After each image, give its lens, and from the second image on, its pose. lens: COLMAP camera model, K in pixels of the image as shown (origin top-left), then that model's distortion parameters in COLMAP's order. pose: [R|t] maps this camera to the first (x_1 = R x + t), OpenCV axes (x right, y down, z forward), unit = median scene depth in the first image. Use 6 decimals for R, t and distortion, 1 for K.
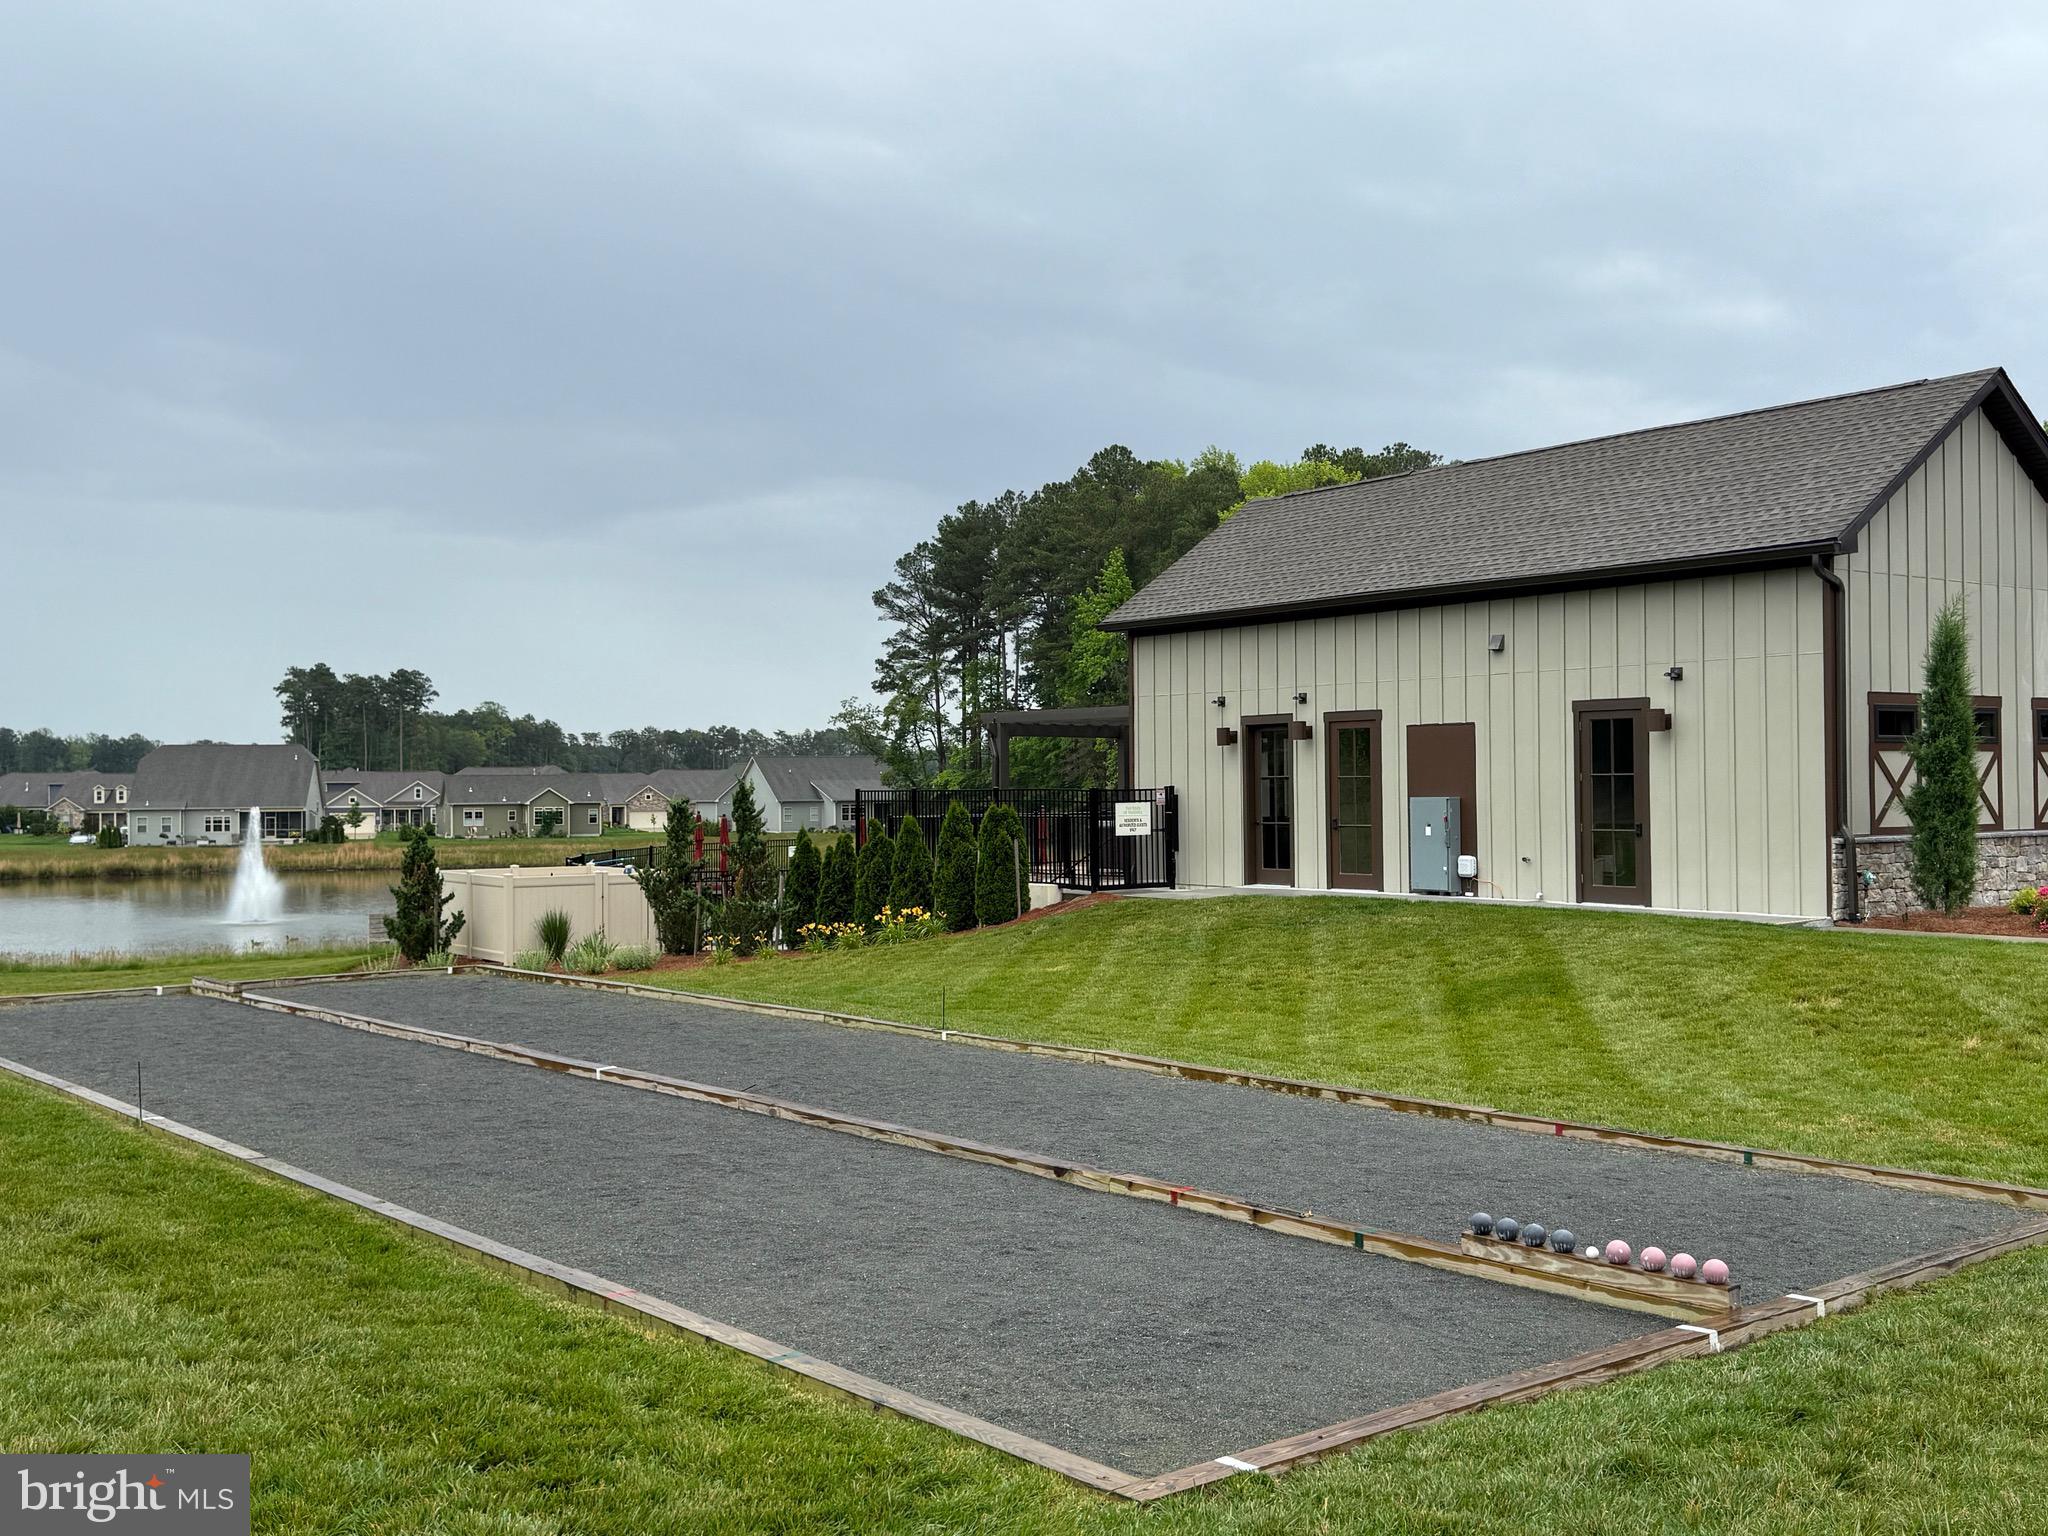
lens RADIAL K [[2064.2, 0, 1024.0], [0, 2064.2, 768.0], [0, 0, 1]] dist [0.002323, 0.002731]
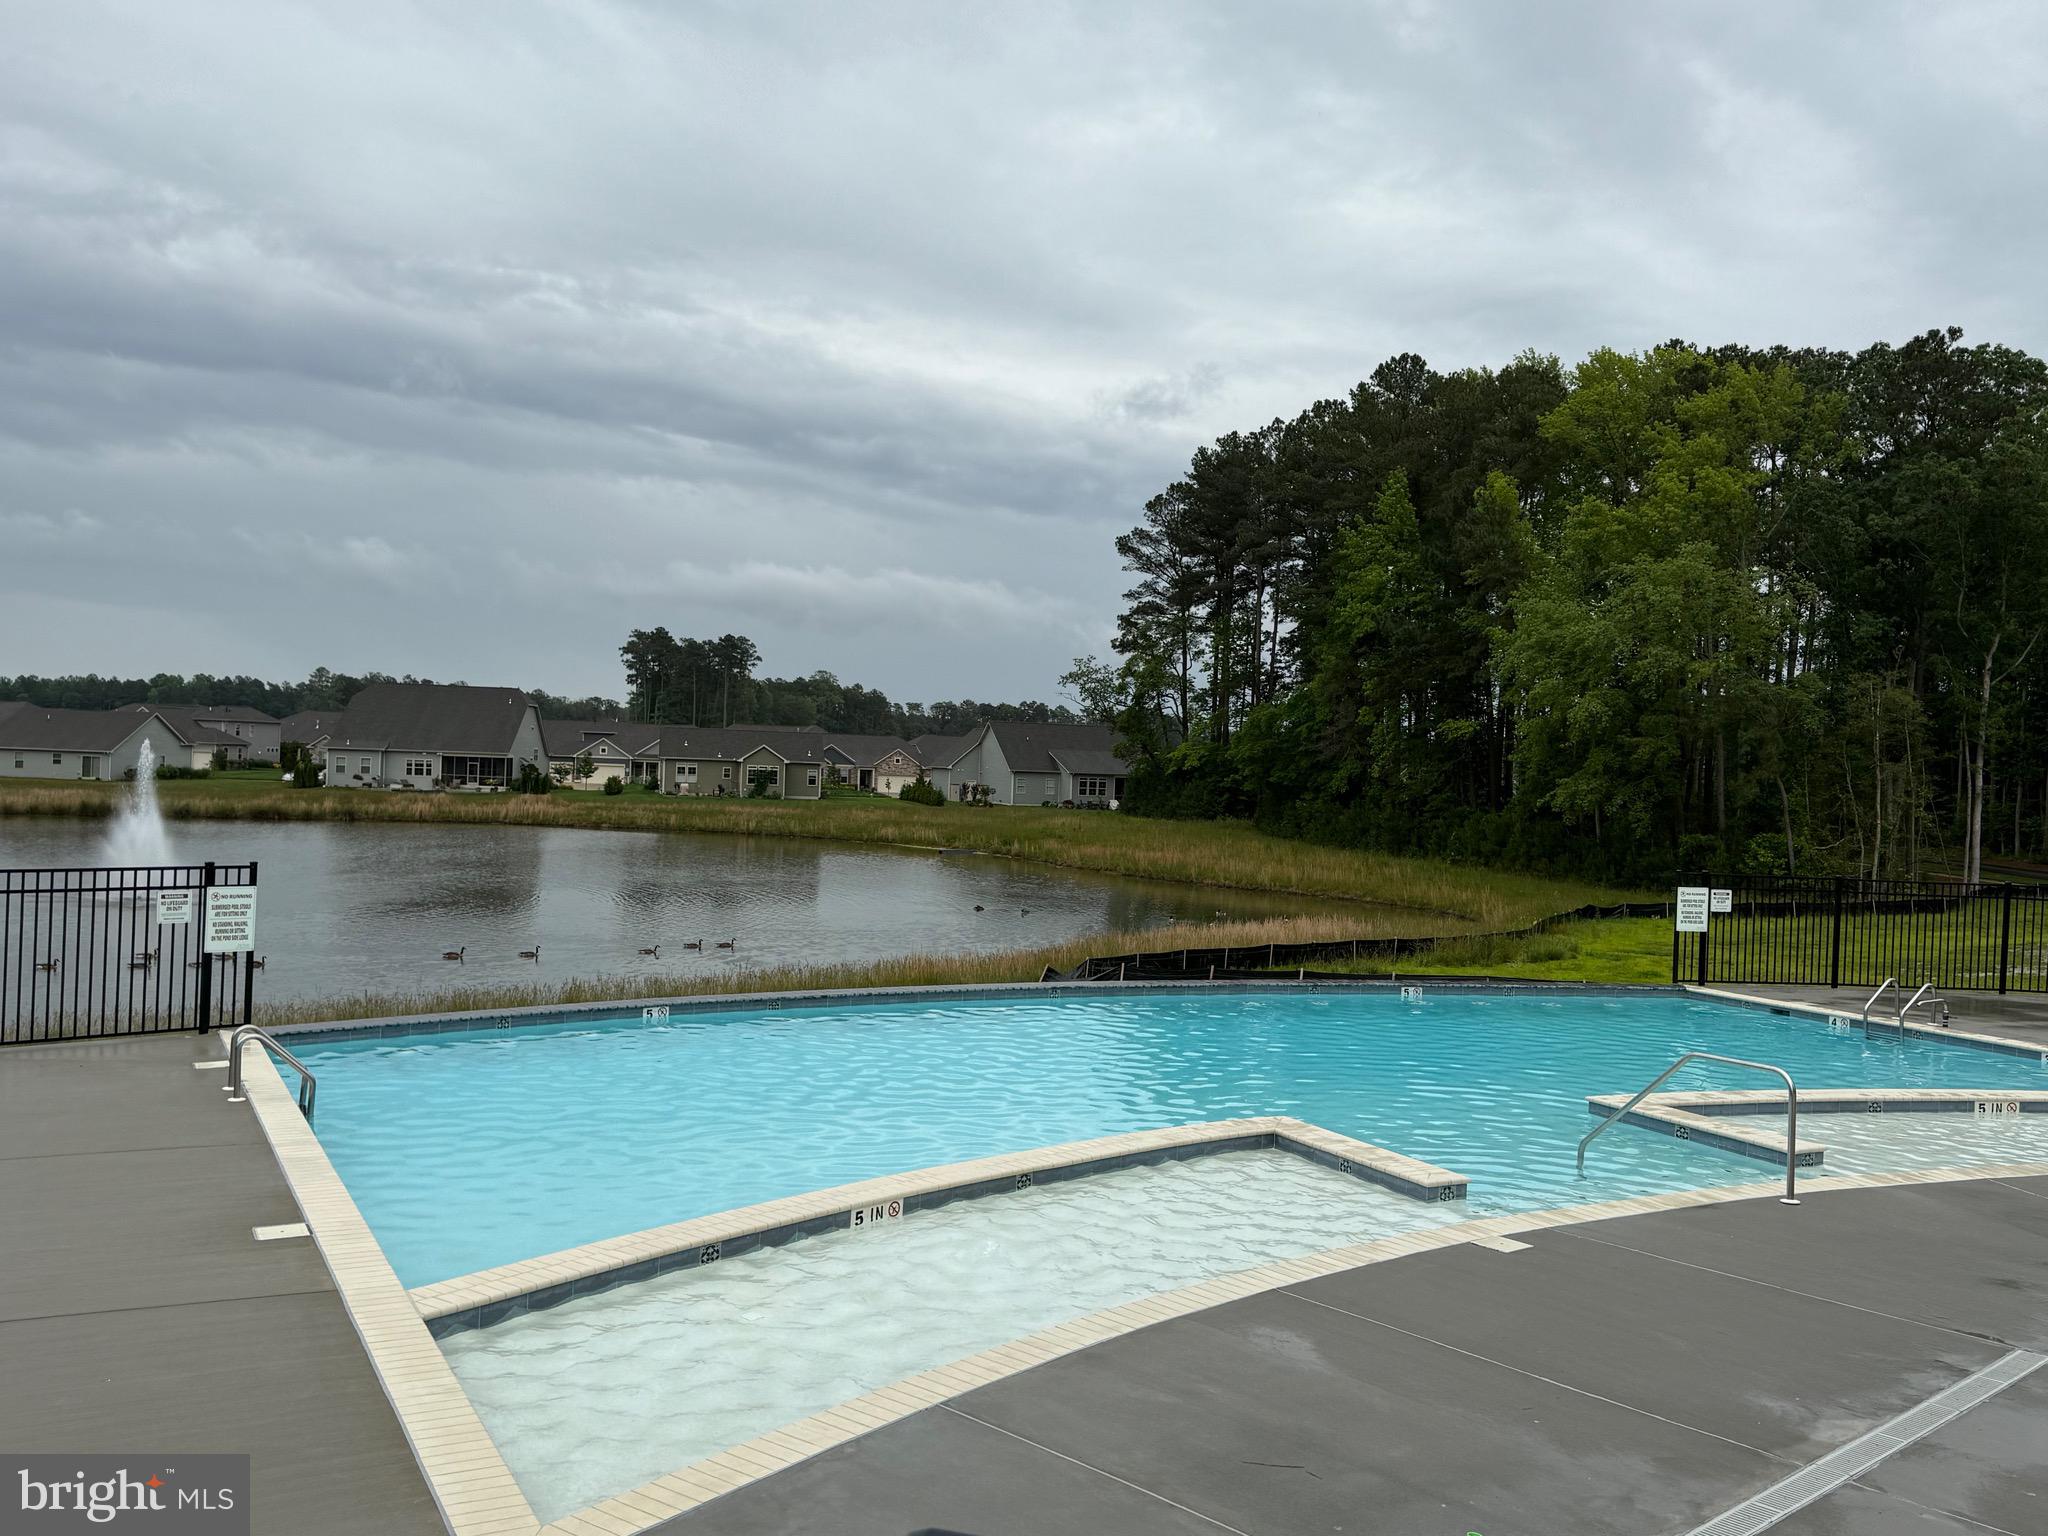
lens RADIAL K [[1731.8, 0, 1024.0], [0, 1731.8, 768.0], [0, 0, 1]] dist [0.080682, -0.000536]
pose [[0.983998, 0.045222, -0.172347, 0.019819], [-0.043356, 0.998953, 0.014576, 0.003764], [0.172826, -0.006870, 0.984928, 0.262201]]
